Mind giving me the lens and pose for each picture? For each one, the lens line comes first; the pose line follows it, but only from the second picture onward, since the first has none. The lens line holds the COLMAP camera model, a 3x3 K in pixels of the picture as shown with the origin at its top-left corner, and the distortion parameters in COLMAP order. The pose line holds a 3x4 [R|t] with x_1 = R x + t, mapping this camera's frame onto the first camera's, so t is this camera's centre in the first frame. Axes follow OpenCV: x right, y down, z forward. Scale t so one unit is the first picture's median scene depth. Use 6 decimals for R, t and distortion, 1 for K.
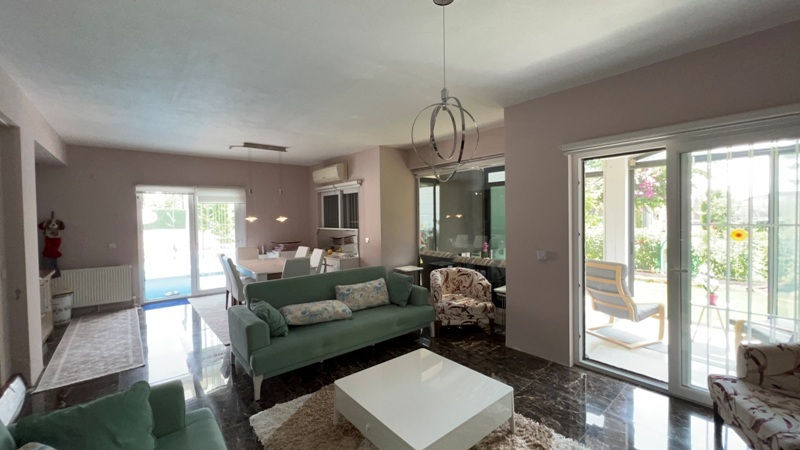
lens RADIAL K [[319.9, 0, 398.9], [0, 319.9, 223.3], [0, 0, 1]] dist [-0.002005, 0.000899]
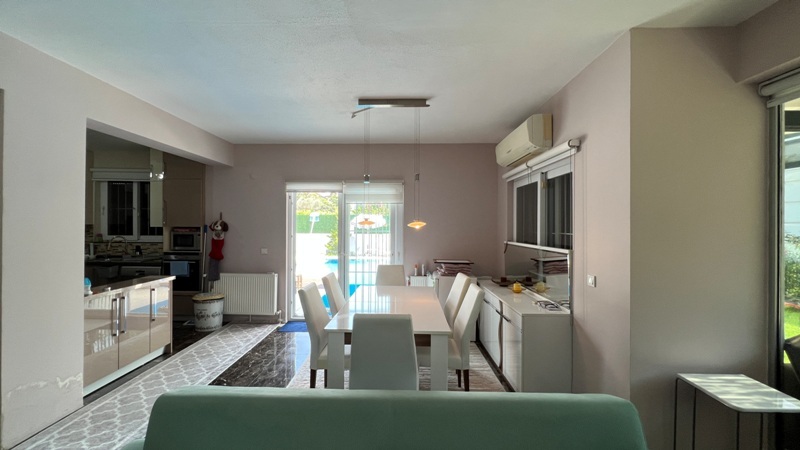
lens RADIAL K [[319.9, 0, 398.1], [0, 319.9, 224.8], [0, 0, 1]] dist [-0.002005, 0.000899]
pose [[0.747491, 0.018898, -0.664003, -0.011195], [-0.031976, 0.999460, -0.007552, -0.007601], [0.663501, 0.026878, 0.747692, 0.494829]]
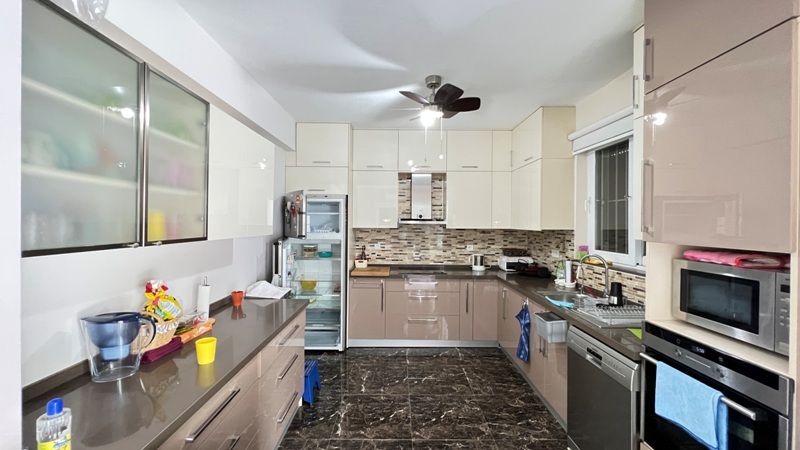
lens RADIAL K [[319.9, 0, 399.4], [0, 319.9, 222.5], [0, 0, 1]] dist [-0.002005, 0.000899]
pose [[-0.639604, 0.011928, -0.768612, -0.606693], [-0.016702, 0.999428, 0.029408, -0.010458], [0.768523, 0.031647, -0.639039, 0.697779]]
